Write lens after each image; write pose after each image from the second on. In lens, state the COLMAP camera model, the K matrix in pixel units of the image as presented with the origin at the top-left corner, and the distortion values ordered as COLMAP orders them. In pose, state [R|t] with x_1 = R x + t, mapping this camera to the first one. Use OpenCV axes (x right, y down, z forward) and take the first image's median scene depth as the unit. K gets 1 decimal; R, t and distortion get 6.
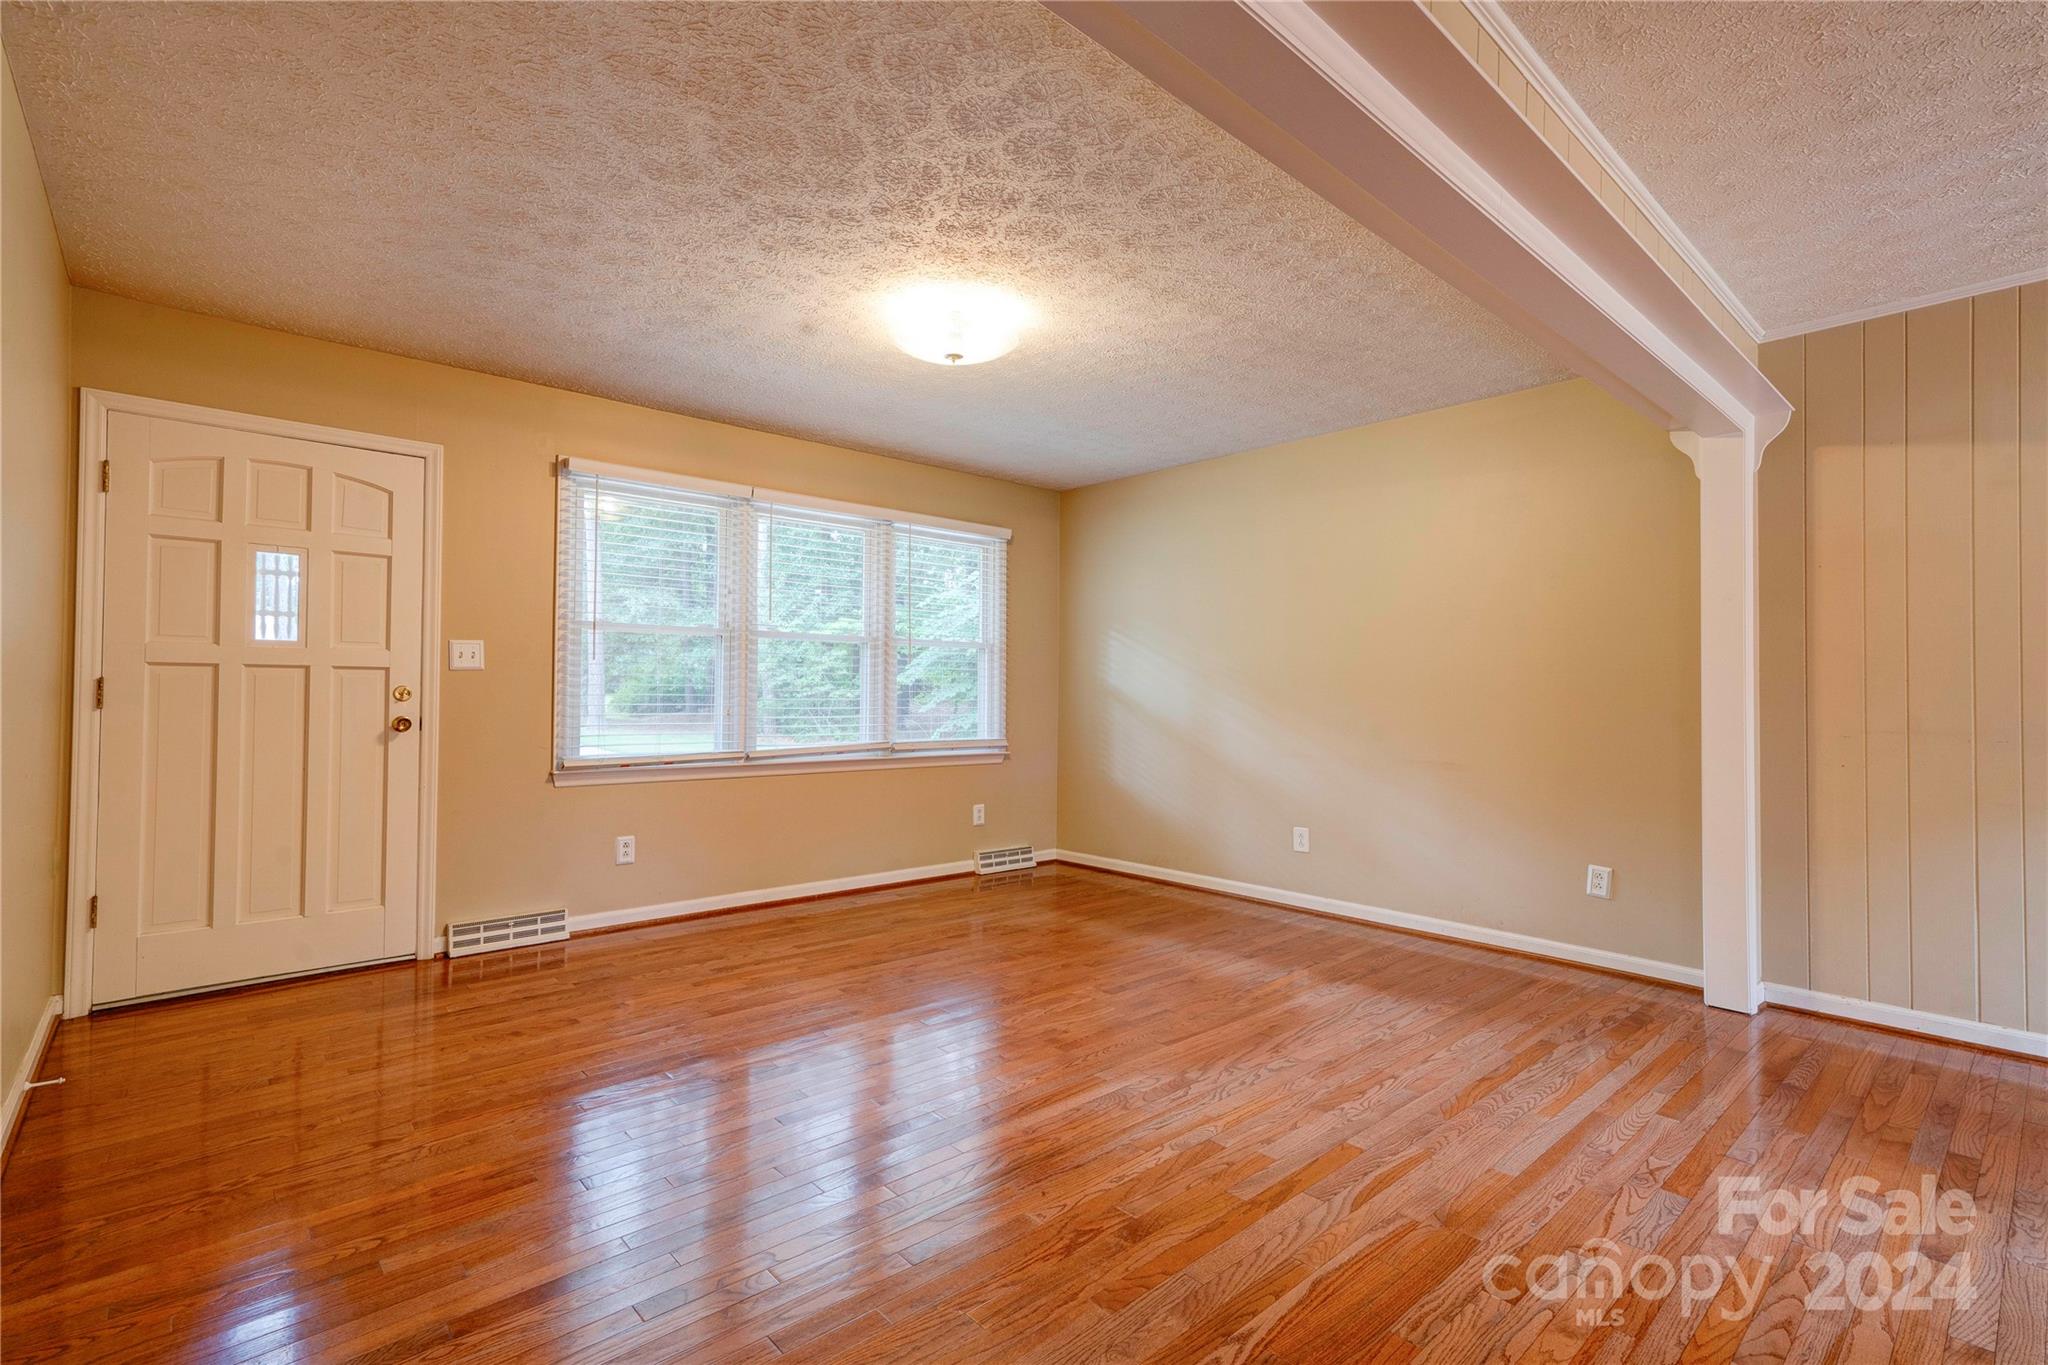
lens RADIAL K [[932.9, 0, 1011.5], [0, 932.9, 675.0], [0, 0, 1]] dist [-0.013940, 0.019796]
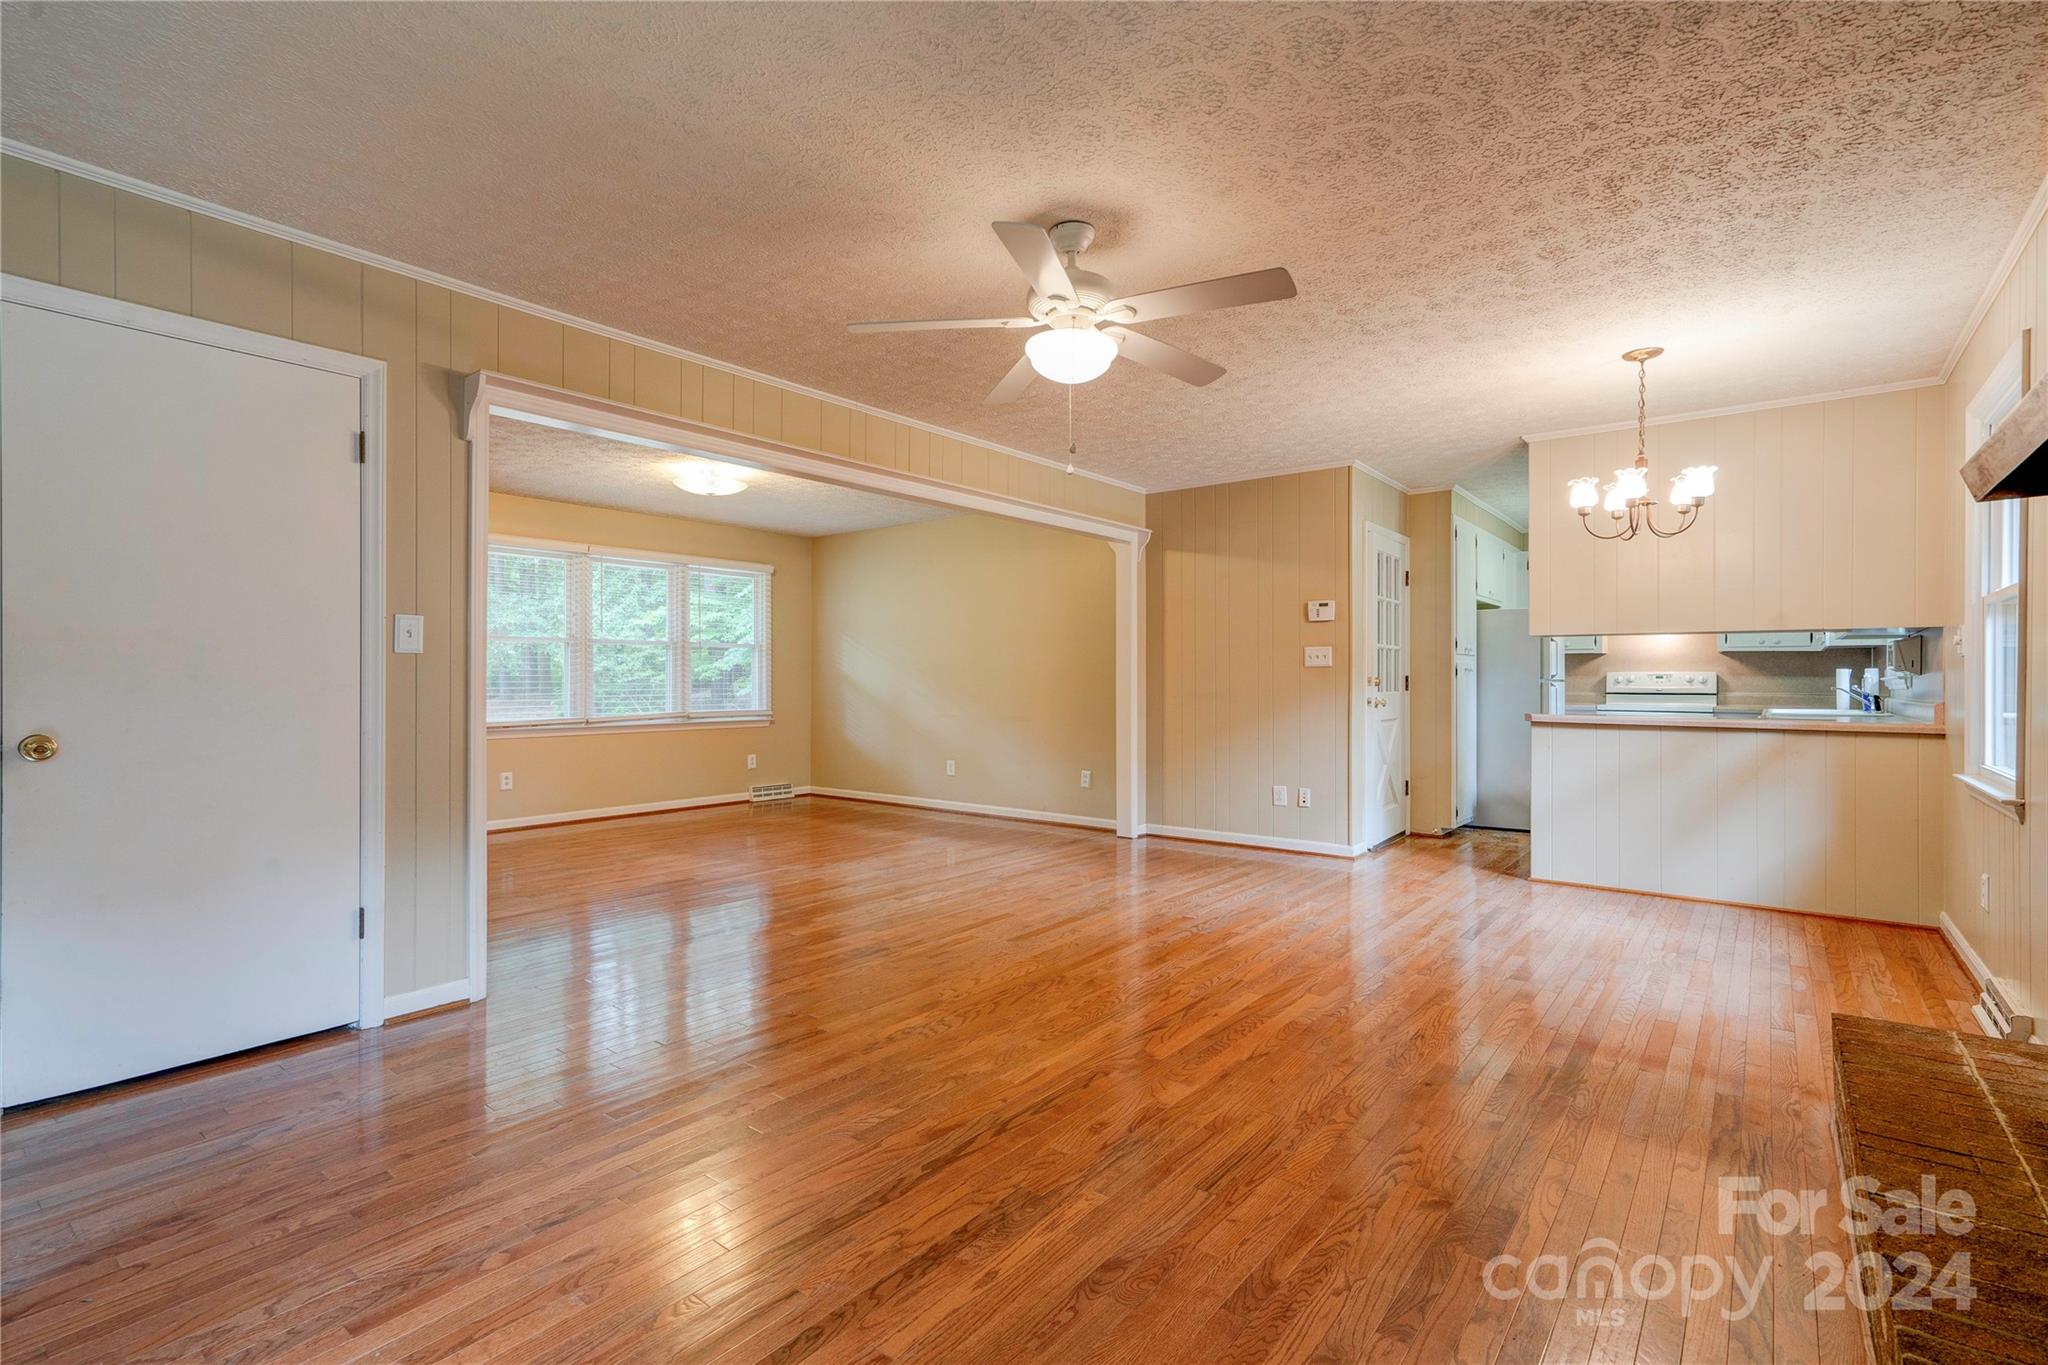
lens RADIAL K [[953.4, 0, 1006.8], [0, 953.4, 670.2], [0, 0, 1]] dist [-0.015679, 0.017042]
pose [[0.986651, -0.007740, 0.162668, 0.171062], [0.005550, 0.999888, 0.013911, -0.017637], [-0.162757, -0.012823, 0.986583, -0.781174]]
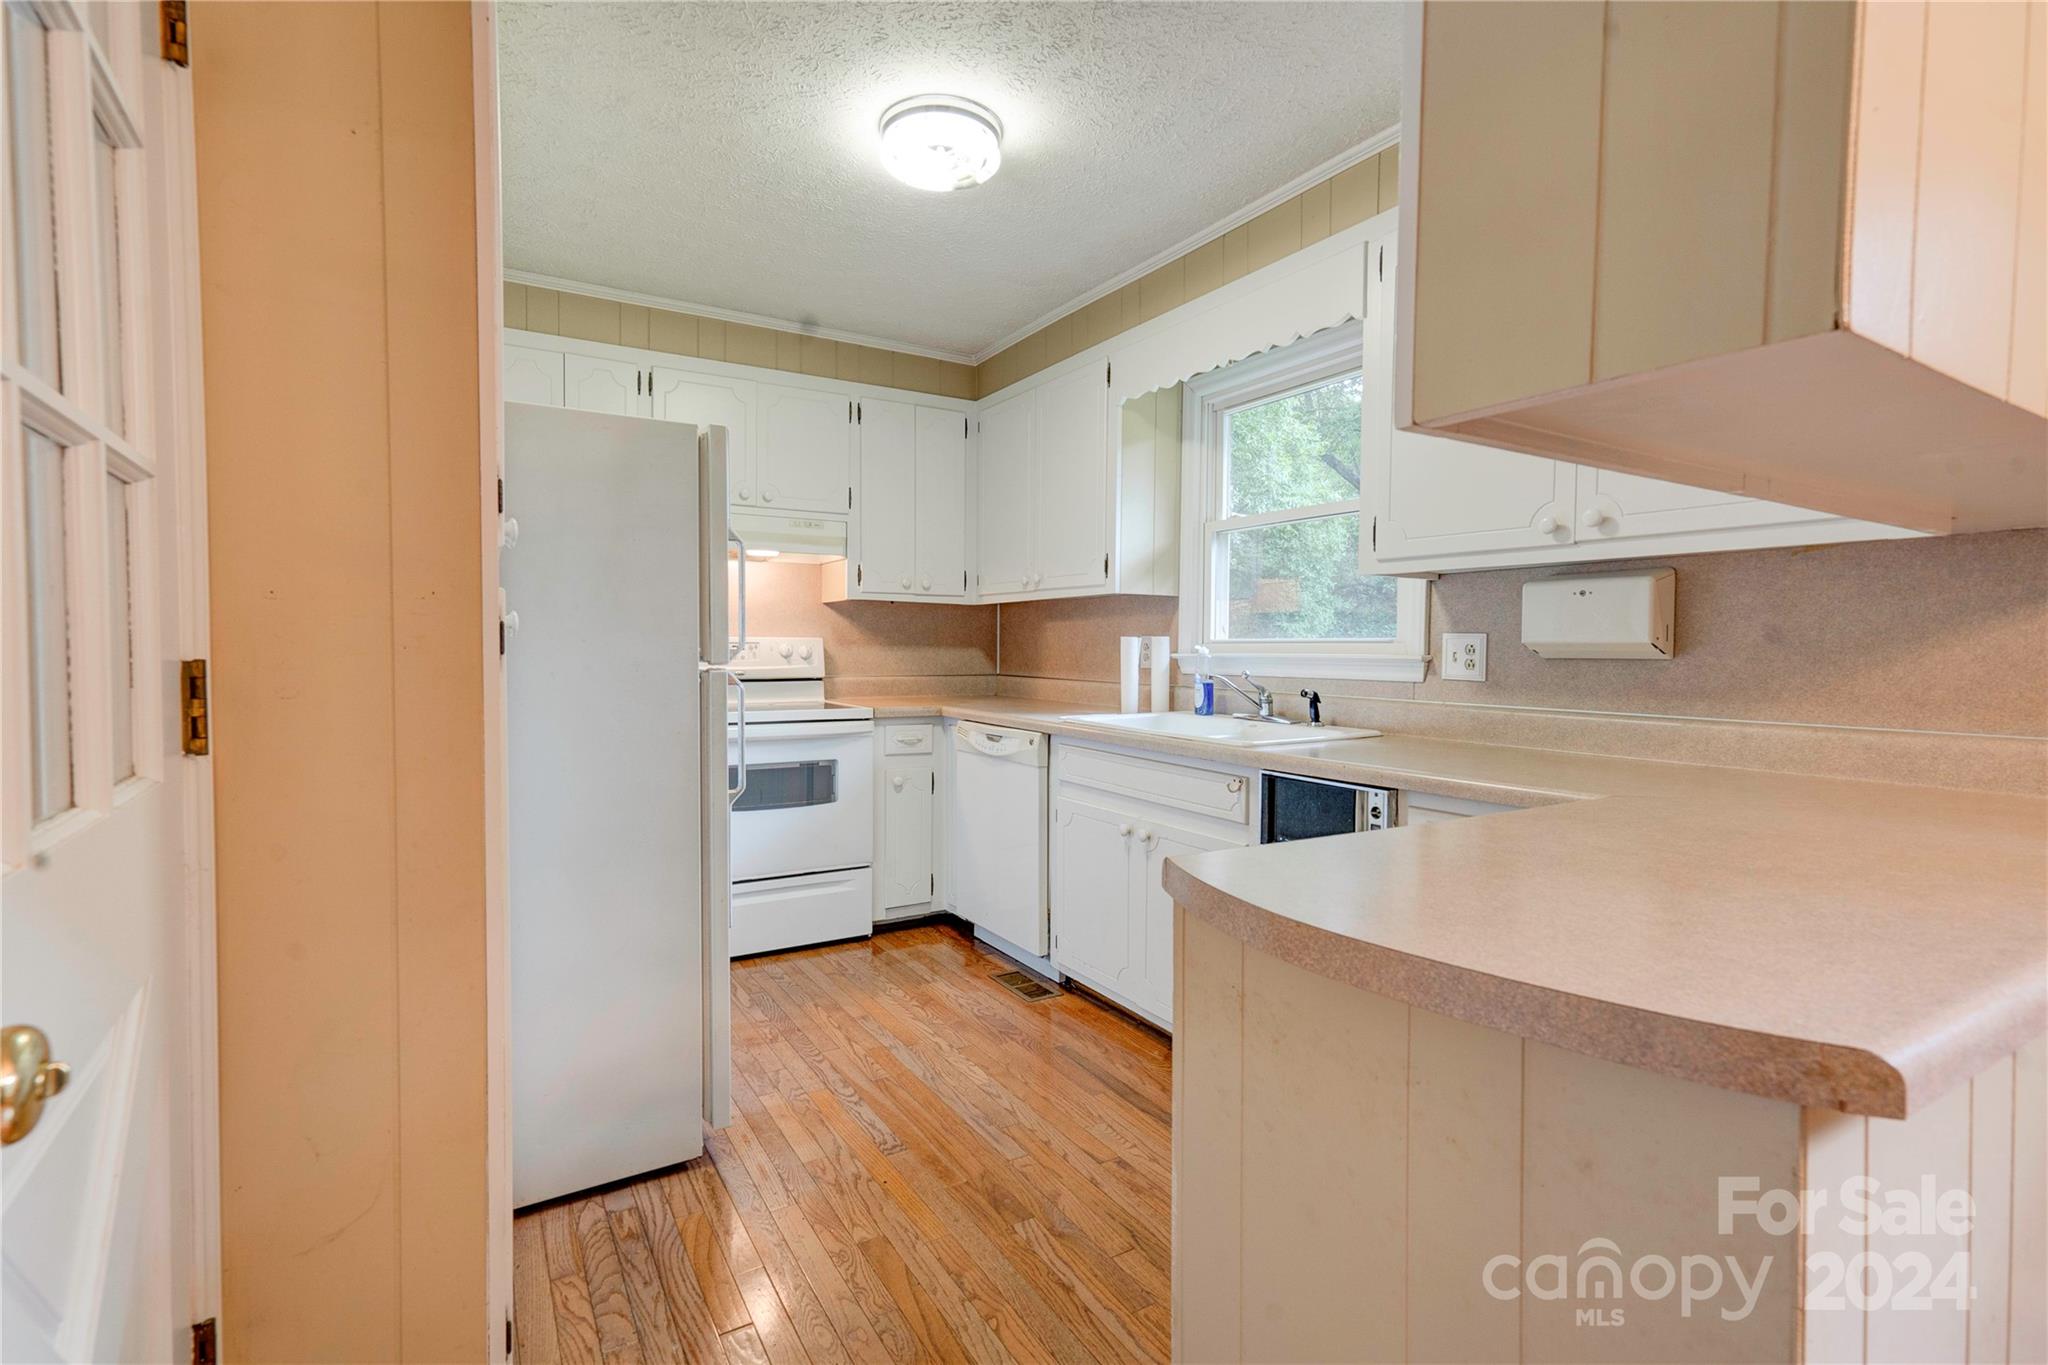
lens RADIAL K [[932.9, 0, 1011.5], [0, 932.9, 675.0], [0, 0, 1]] dist [-0.013940, 0.019796]
pose [[0.186164, -0.042755, 0.981588, 0.951158], [-0.027336, 0.998441, 0.048673, 0.005457], [-0.982138, -0.035893, 0.184705, 0.511029]]
